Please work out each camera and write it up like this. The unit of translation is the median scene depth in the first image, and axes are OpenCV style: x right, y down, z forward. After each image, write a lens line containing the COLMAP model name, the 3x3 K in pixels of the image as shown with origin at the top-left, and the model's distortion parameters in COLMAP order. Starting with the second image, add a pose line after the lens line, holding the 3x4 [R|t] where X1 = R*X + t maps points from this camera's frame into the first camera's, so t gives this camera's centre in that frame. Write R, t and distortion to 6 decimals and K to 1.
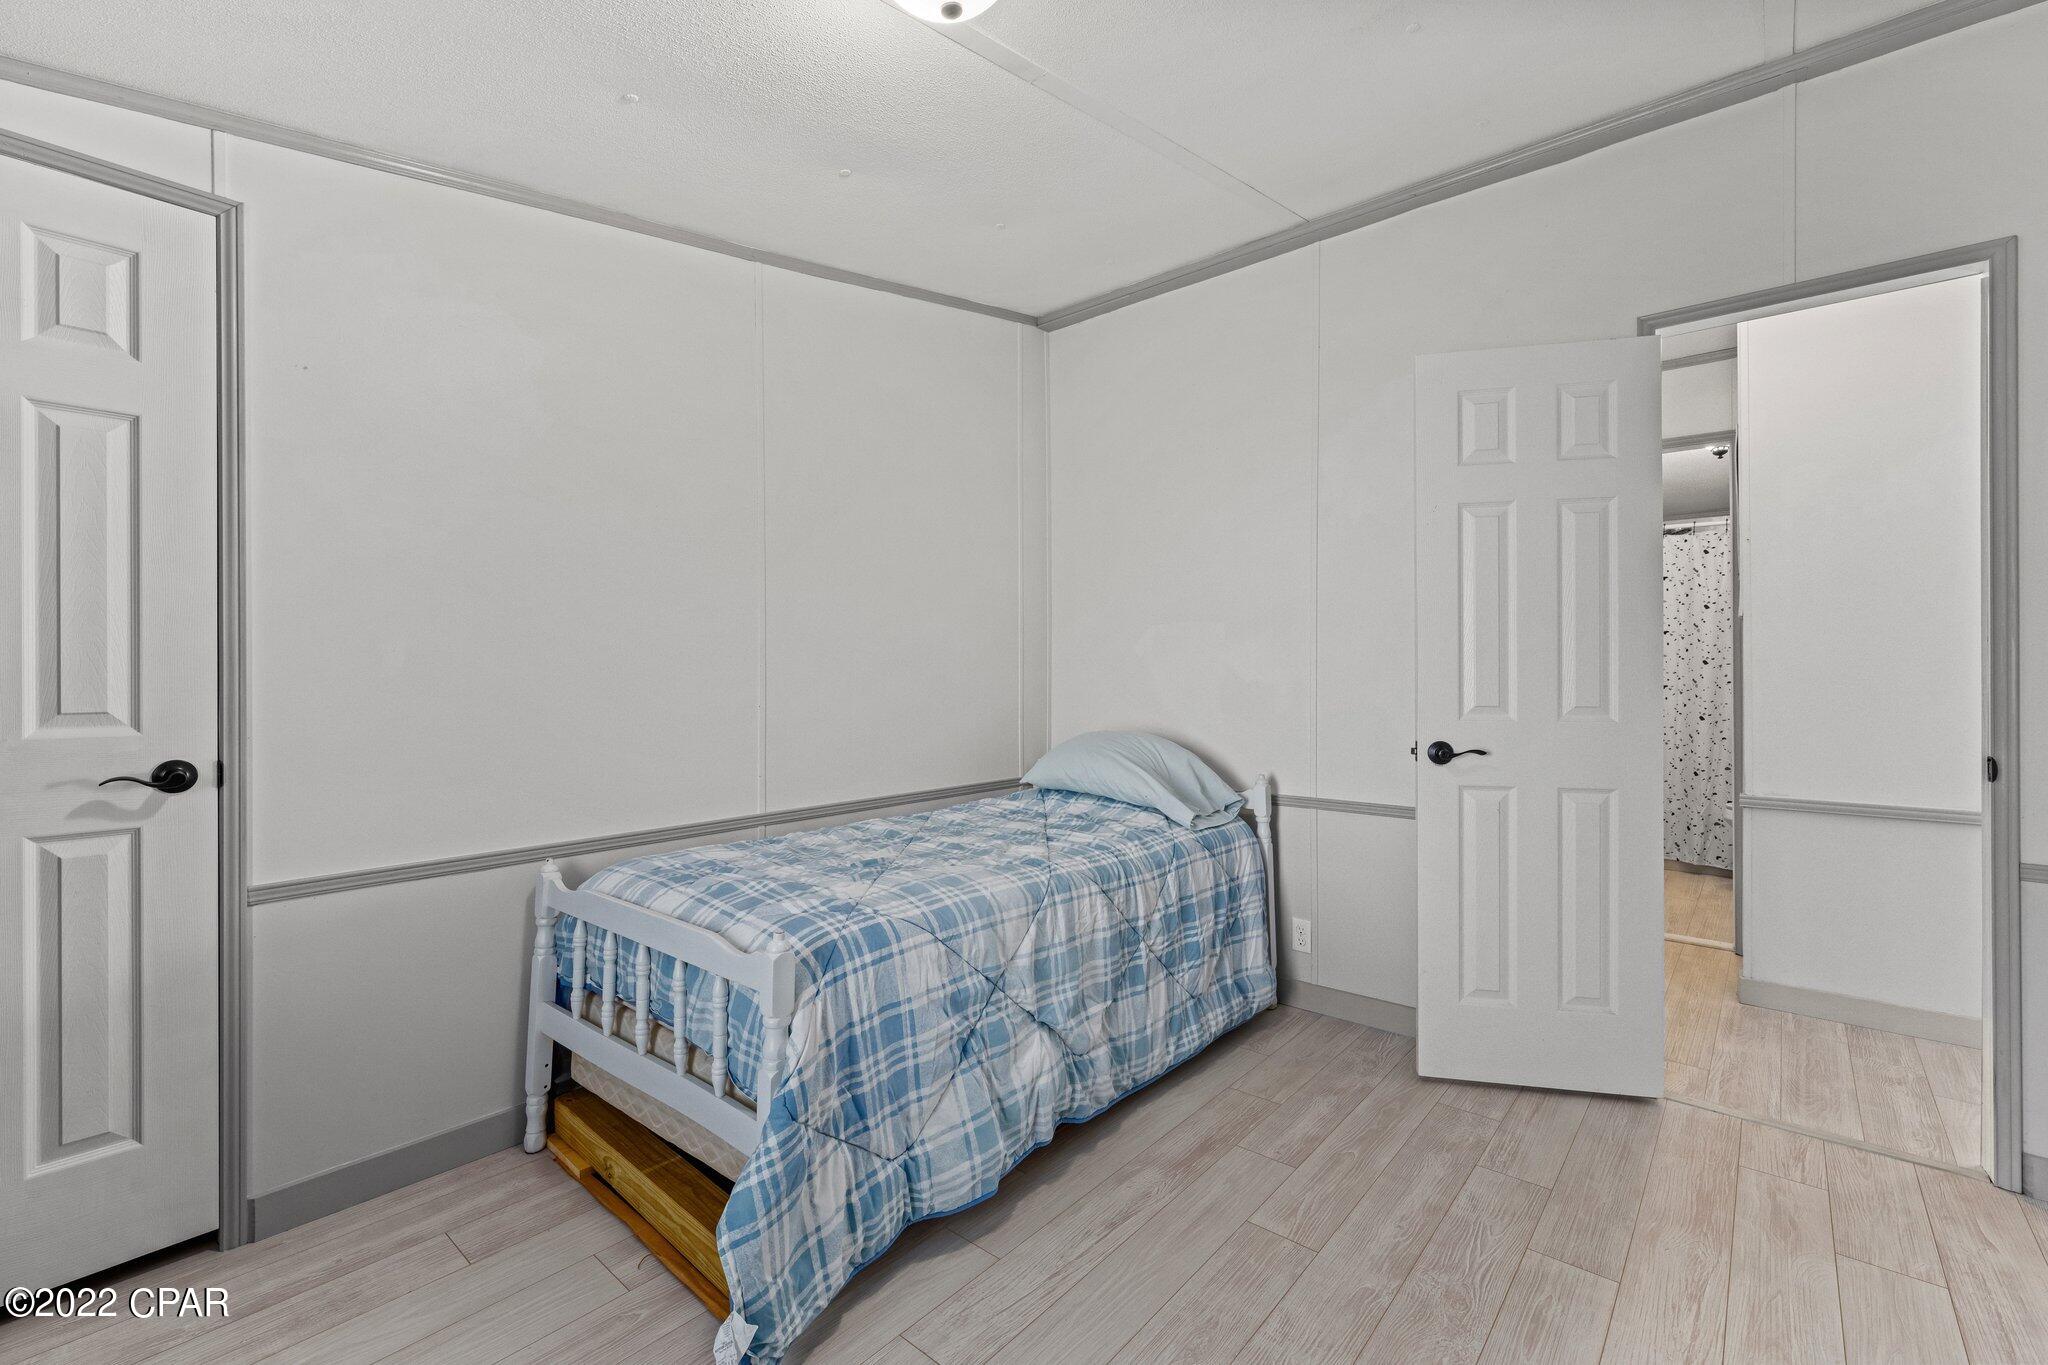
lens RADIAL K [[859.6, 0, 1027.3], [0, 859.6, 675.9], [0, 0, 1]] dist [0.001398, 0.000073]
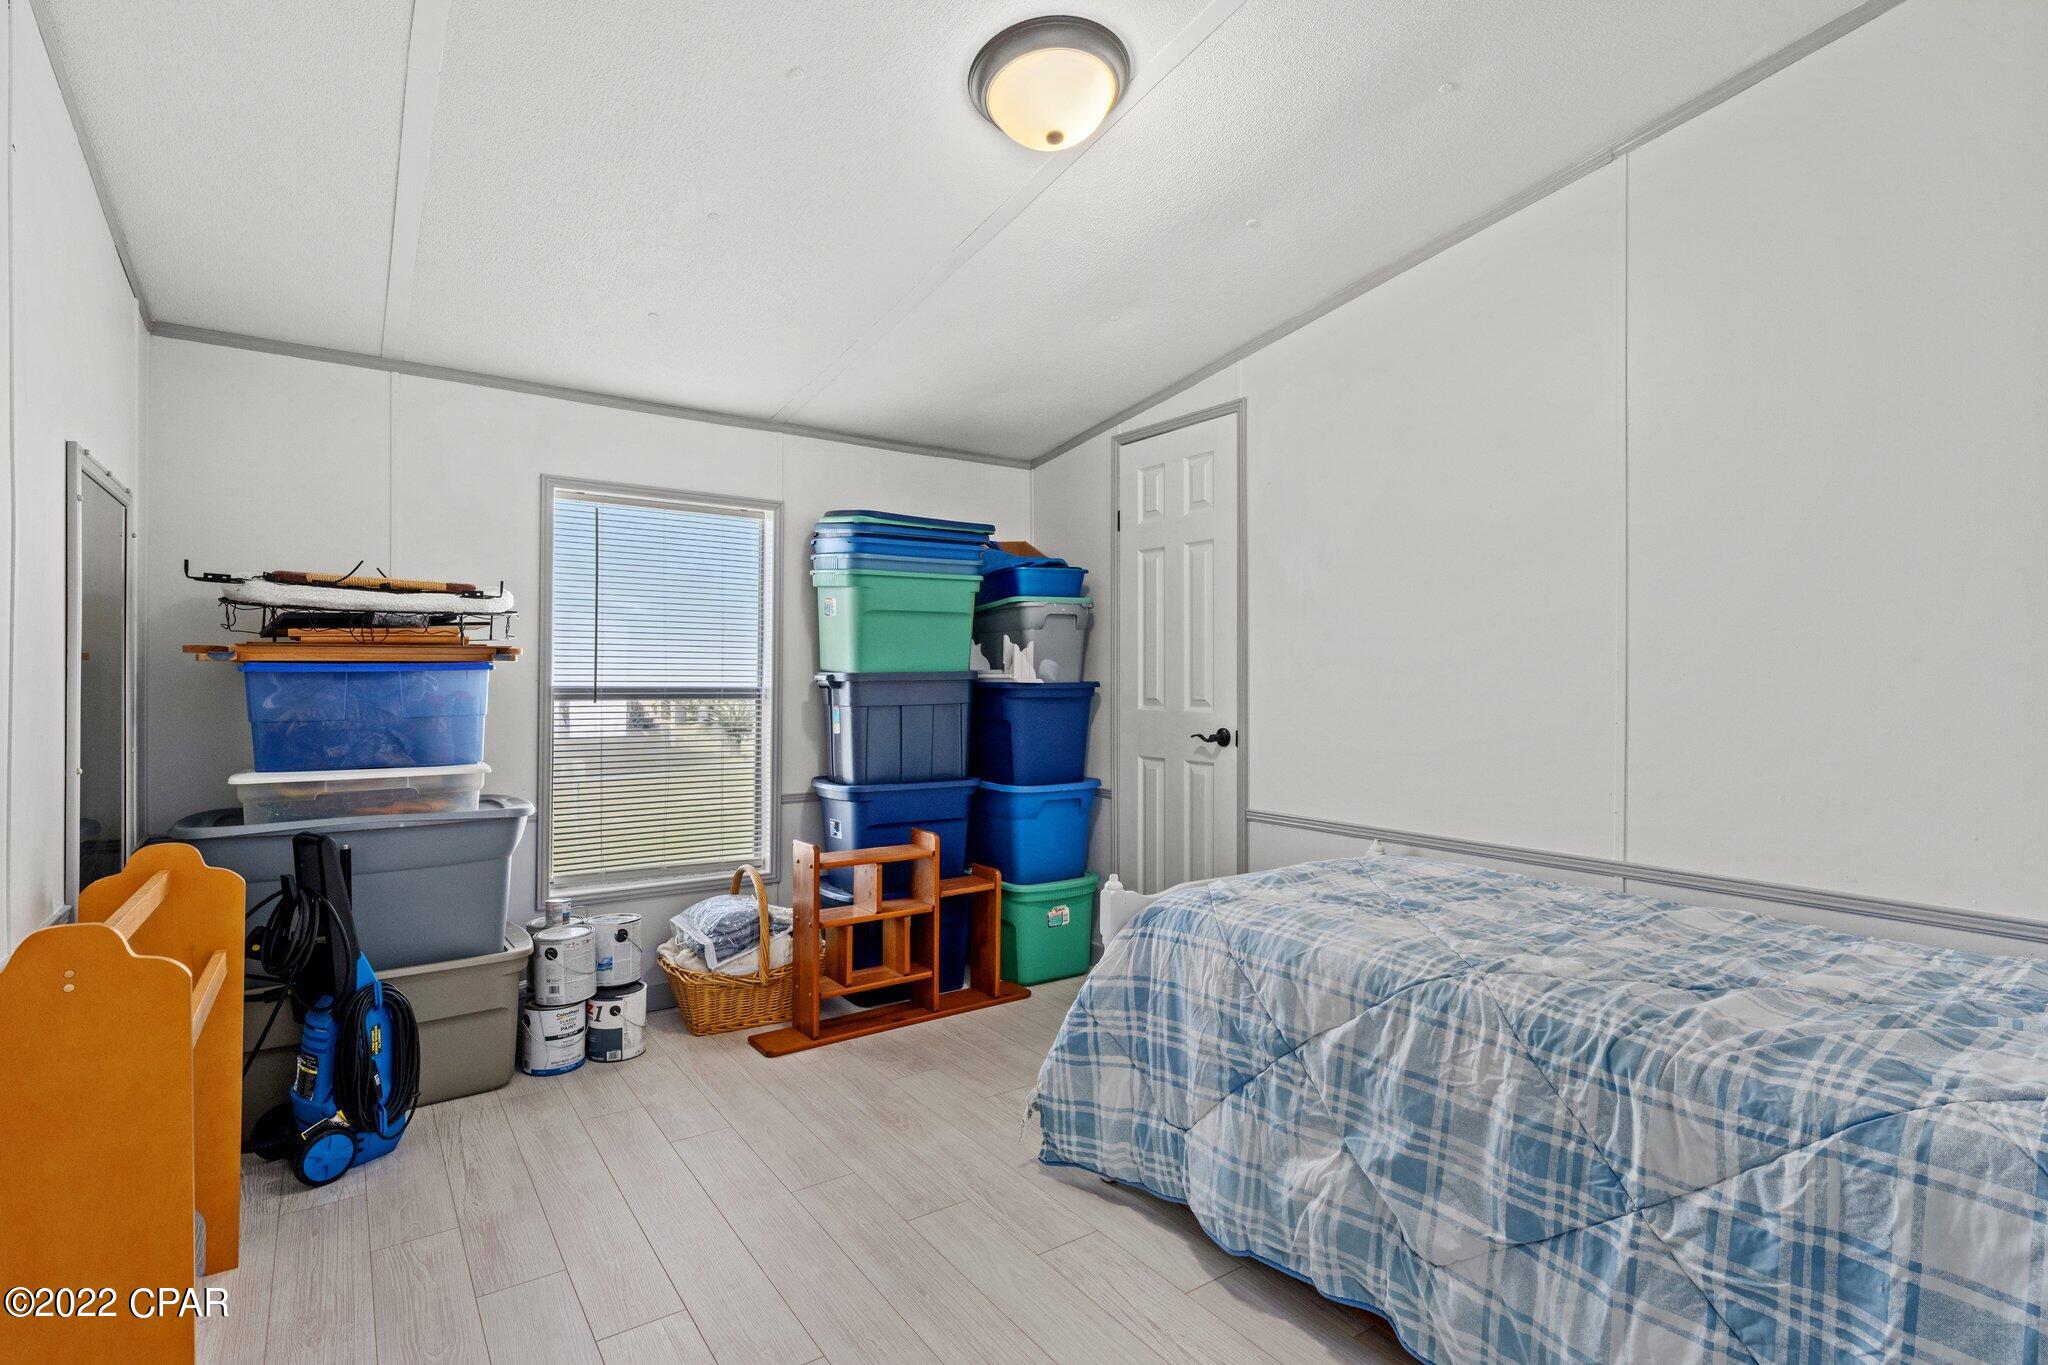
lens RADIAL K [[990.6, 0, 1027.0], [0, 990.6, 676.5], [0, 0, 1]] dist [-0.000751, -0.000120]
pose [[-0.241373, -0.001943, -0.970430, 1.024558], [-0.006009, 0.999982, -0.000508, -0.005038], [0.970414, 0.005709, -0.241380, 1.035258]]
